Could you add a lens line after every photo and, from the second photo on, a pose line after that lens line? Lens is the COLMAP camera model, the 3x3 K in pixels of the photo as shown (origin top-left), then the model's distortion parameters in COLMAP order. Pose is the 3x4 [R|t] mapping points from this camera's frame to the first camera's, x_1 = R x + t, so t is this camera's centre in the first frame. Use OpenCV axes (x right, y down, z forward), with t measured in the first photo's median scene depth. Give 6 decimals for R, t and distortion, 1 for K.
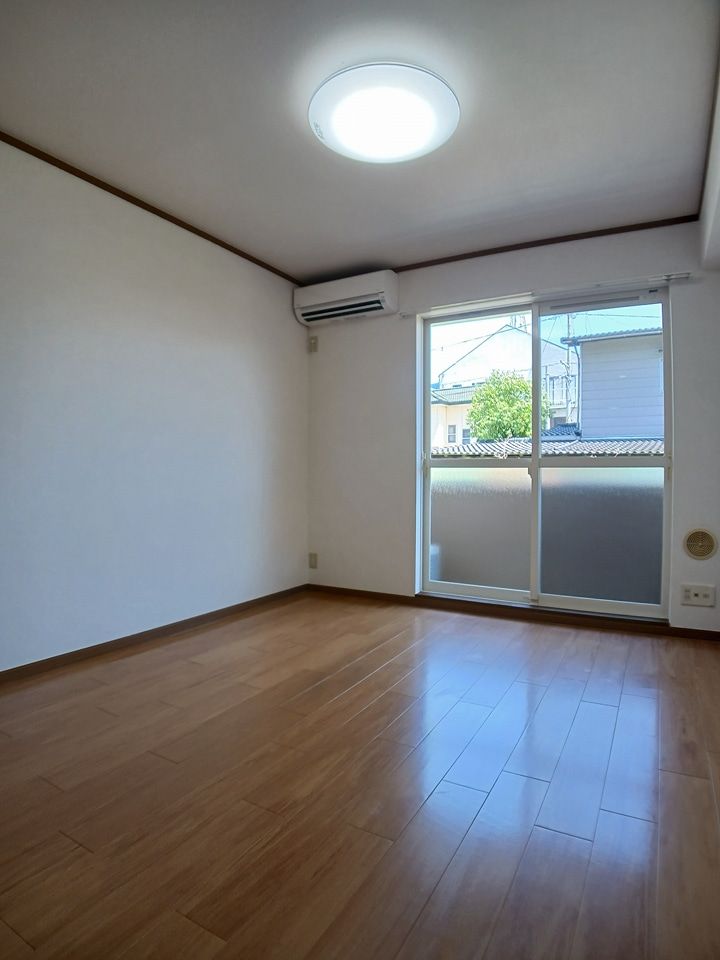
lens RADIAL K [[536.0, 0, 360.0], [0, 536.0, 480.0], [0, 0, 1]] dist [-0.000930, -0.000005]
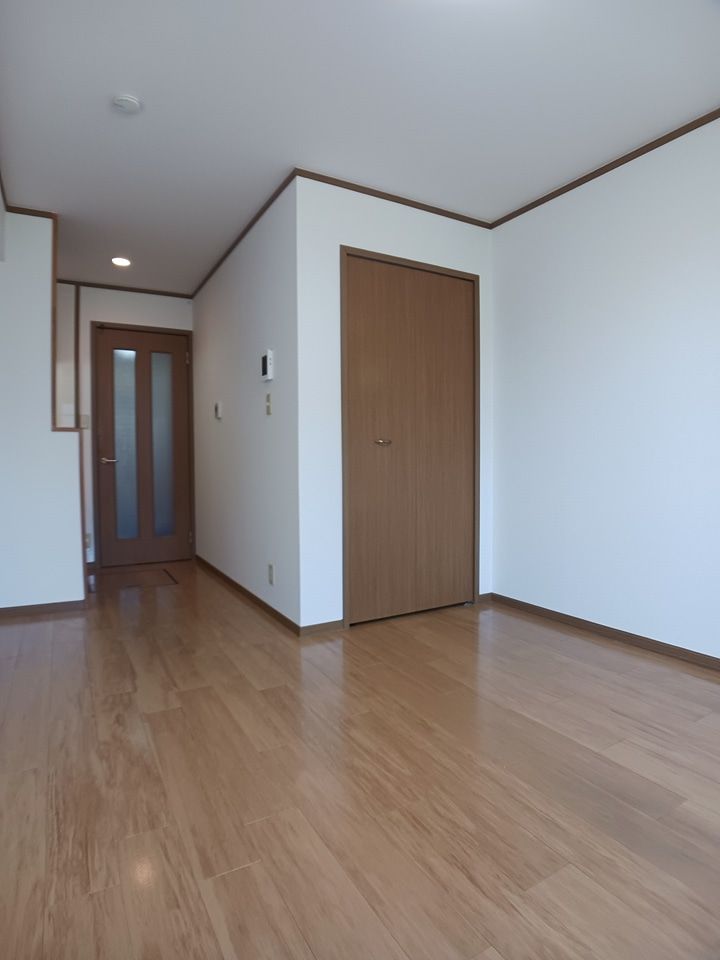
lens RADIAL K [[536.0, 0, 360.0], [0, 536.0, 480.0], [0, 0, 1]] dist [-0.000930, -0.000005]
pose [[-0.510591, 0.011019, -0.859753, 0.691349], [0.004501, 0.999938, 0.010142, 0.020514], [0.859812, 0.001309, -0.510609, 1.261720]]
